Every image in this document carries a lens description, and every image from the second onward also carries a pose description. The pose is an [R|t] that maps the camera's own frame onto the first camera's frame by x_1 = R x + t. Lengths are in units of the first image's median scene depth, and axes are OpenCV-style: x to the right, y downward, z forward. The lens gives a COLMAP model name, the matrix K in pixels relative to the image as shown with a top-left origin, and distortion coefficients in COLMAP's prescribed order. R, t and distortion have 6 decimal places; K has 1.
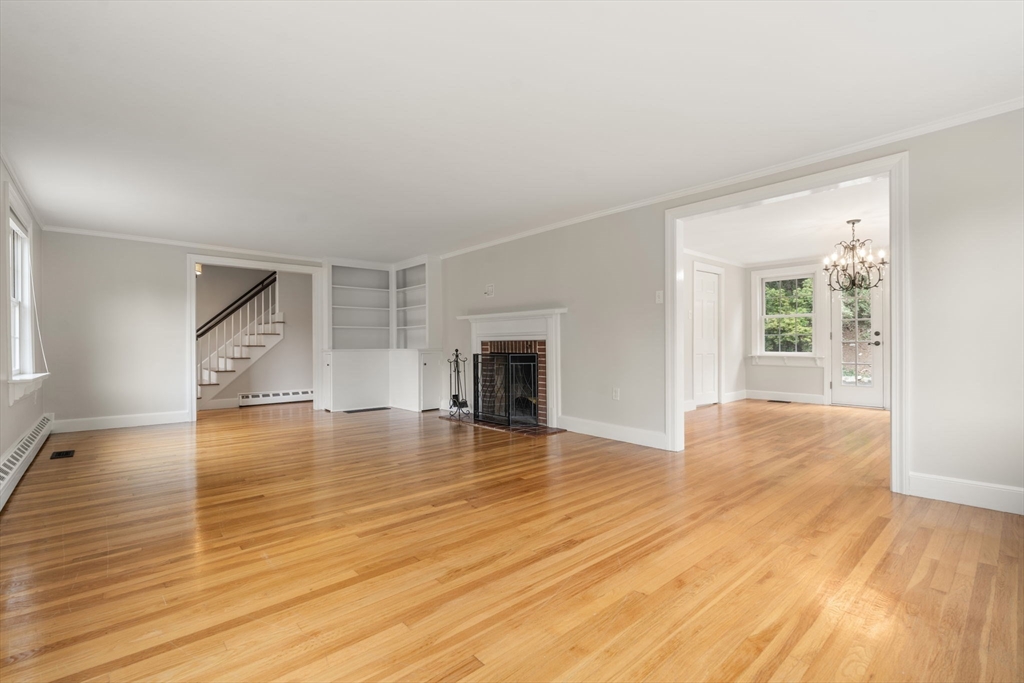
lens RADIAL K [[451.0, 0, 510.9], [0, 451.0, 344.6], [0, 0, 1]] dist [0.000833, 0.001016]
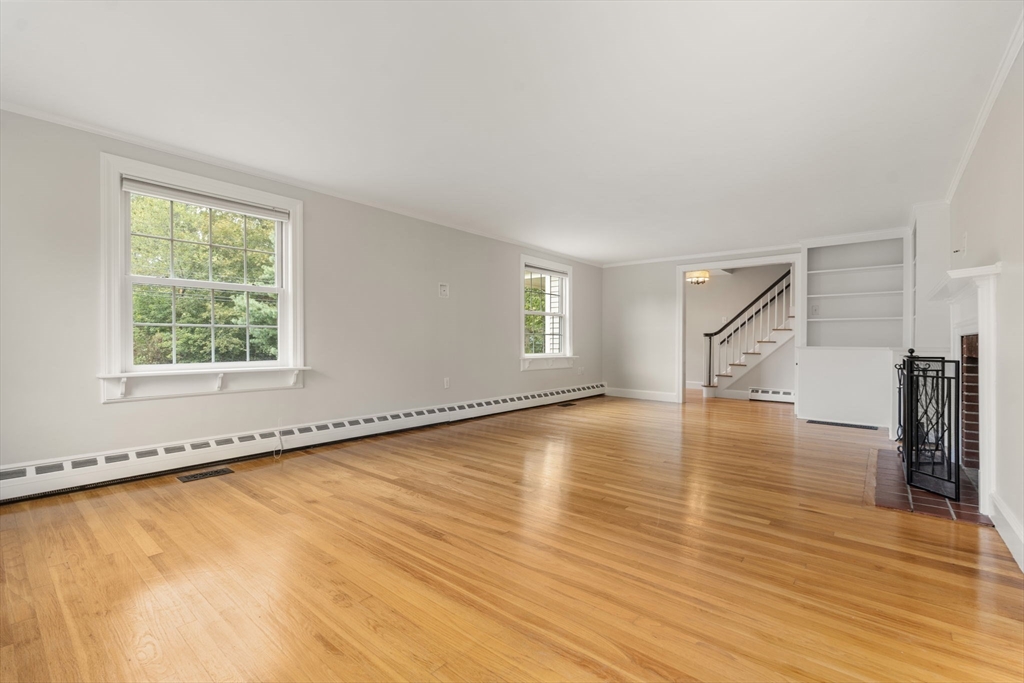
lens RADIAL K [[451.0, 0, 516.1], [0, 451.0, 341.4], [0, 0, 1]] dist [0.000833, 0.001016]
pose [[0.163747, 0.006620, -0.986480, 0.784942], [-0.005500, 0.999968, 0.005797, -0.001543], [0.986487, 0.004477, 0.163779, 0.681454]]
